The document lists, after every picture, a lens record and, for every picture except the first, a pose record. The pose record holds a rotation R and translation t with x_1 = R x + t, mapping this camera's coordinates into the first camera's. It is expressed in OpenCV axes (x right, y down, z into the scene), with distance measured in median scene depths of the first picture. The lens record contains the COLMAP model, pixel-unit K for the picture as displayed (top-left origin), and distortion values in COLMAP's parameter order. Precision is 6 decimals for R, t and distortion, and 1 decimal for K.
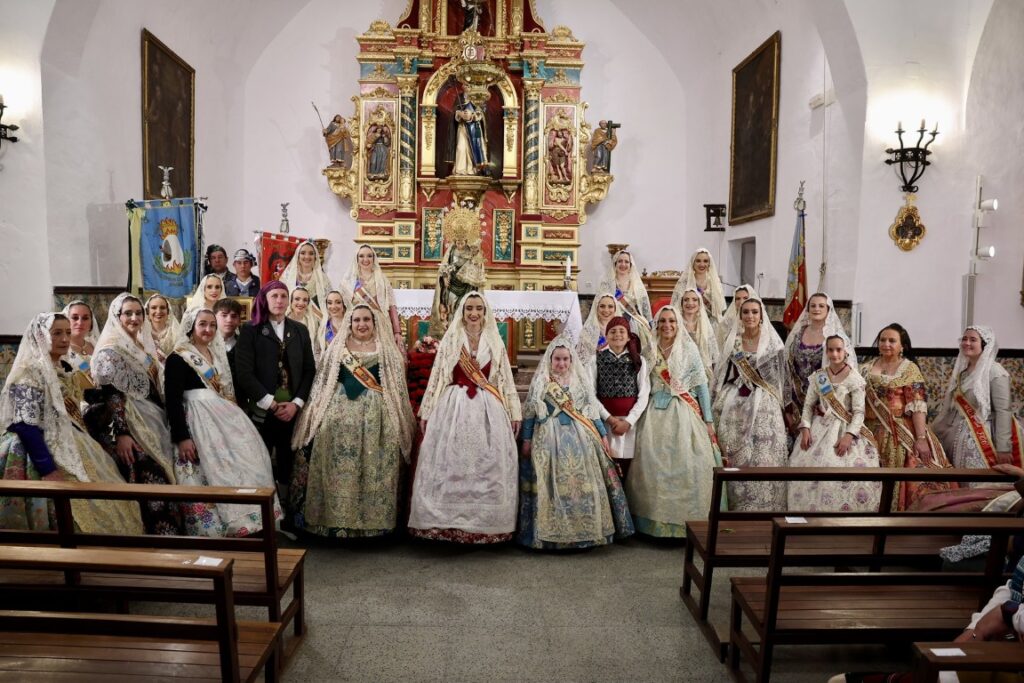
lens RADIAL K [[717.4, 0, 512.2], [0, 717.4, 340.5], [0, 0, 1]] dist [-0.094997, 0.096723]
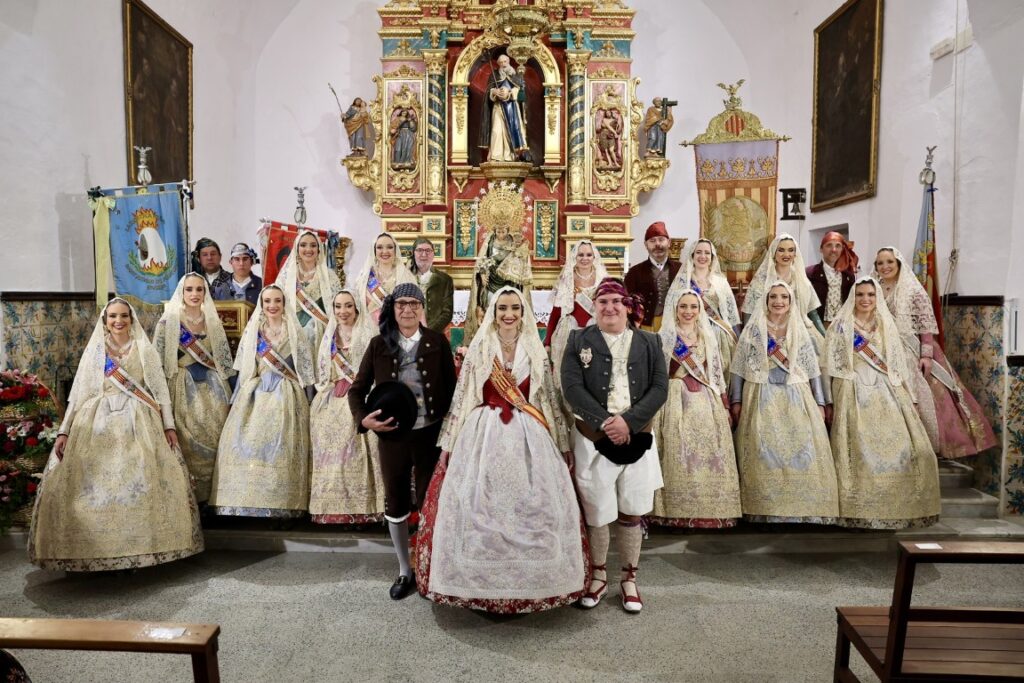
lens RADIAL K [[714.9, 0, 511.2], [0, 714.9, 350.4], [0, 0, 1]] dist [-0.114774, 0.095325]
pose [[0.998864, -0.010536, -0.046475, -0.016261], [0.010832, 0.999923, 0.006119, -0.004358], [0.046407, -0.006615, 0.998901, 0.125888]]
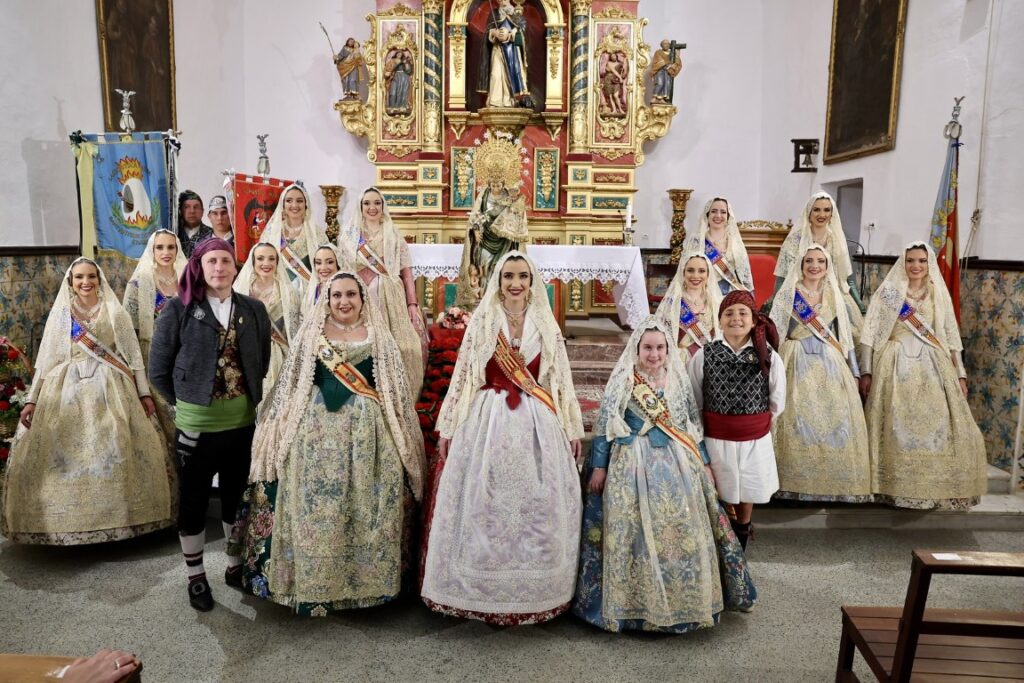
lens RADIAL K [[714.7, 0, 507.6], [0, 714.7, 346.9], [0, 0, 1]] dist [-0.106526, 0.088856]
pose [[0.998474, 0.003167, -0.055128, -0.011281], [0.001143, 0.996955, 0.077969, -0.014710], [0.055207, -0.077913, 0.995430, 0.147778]]
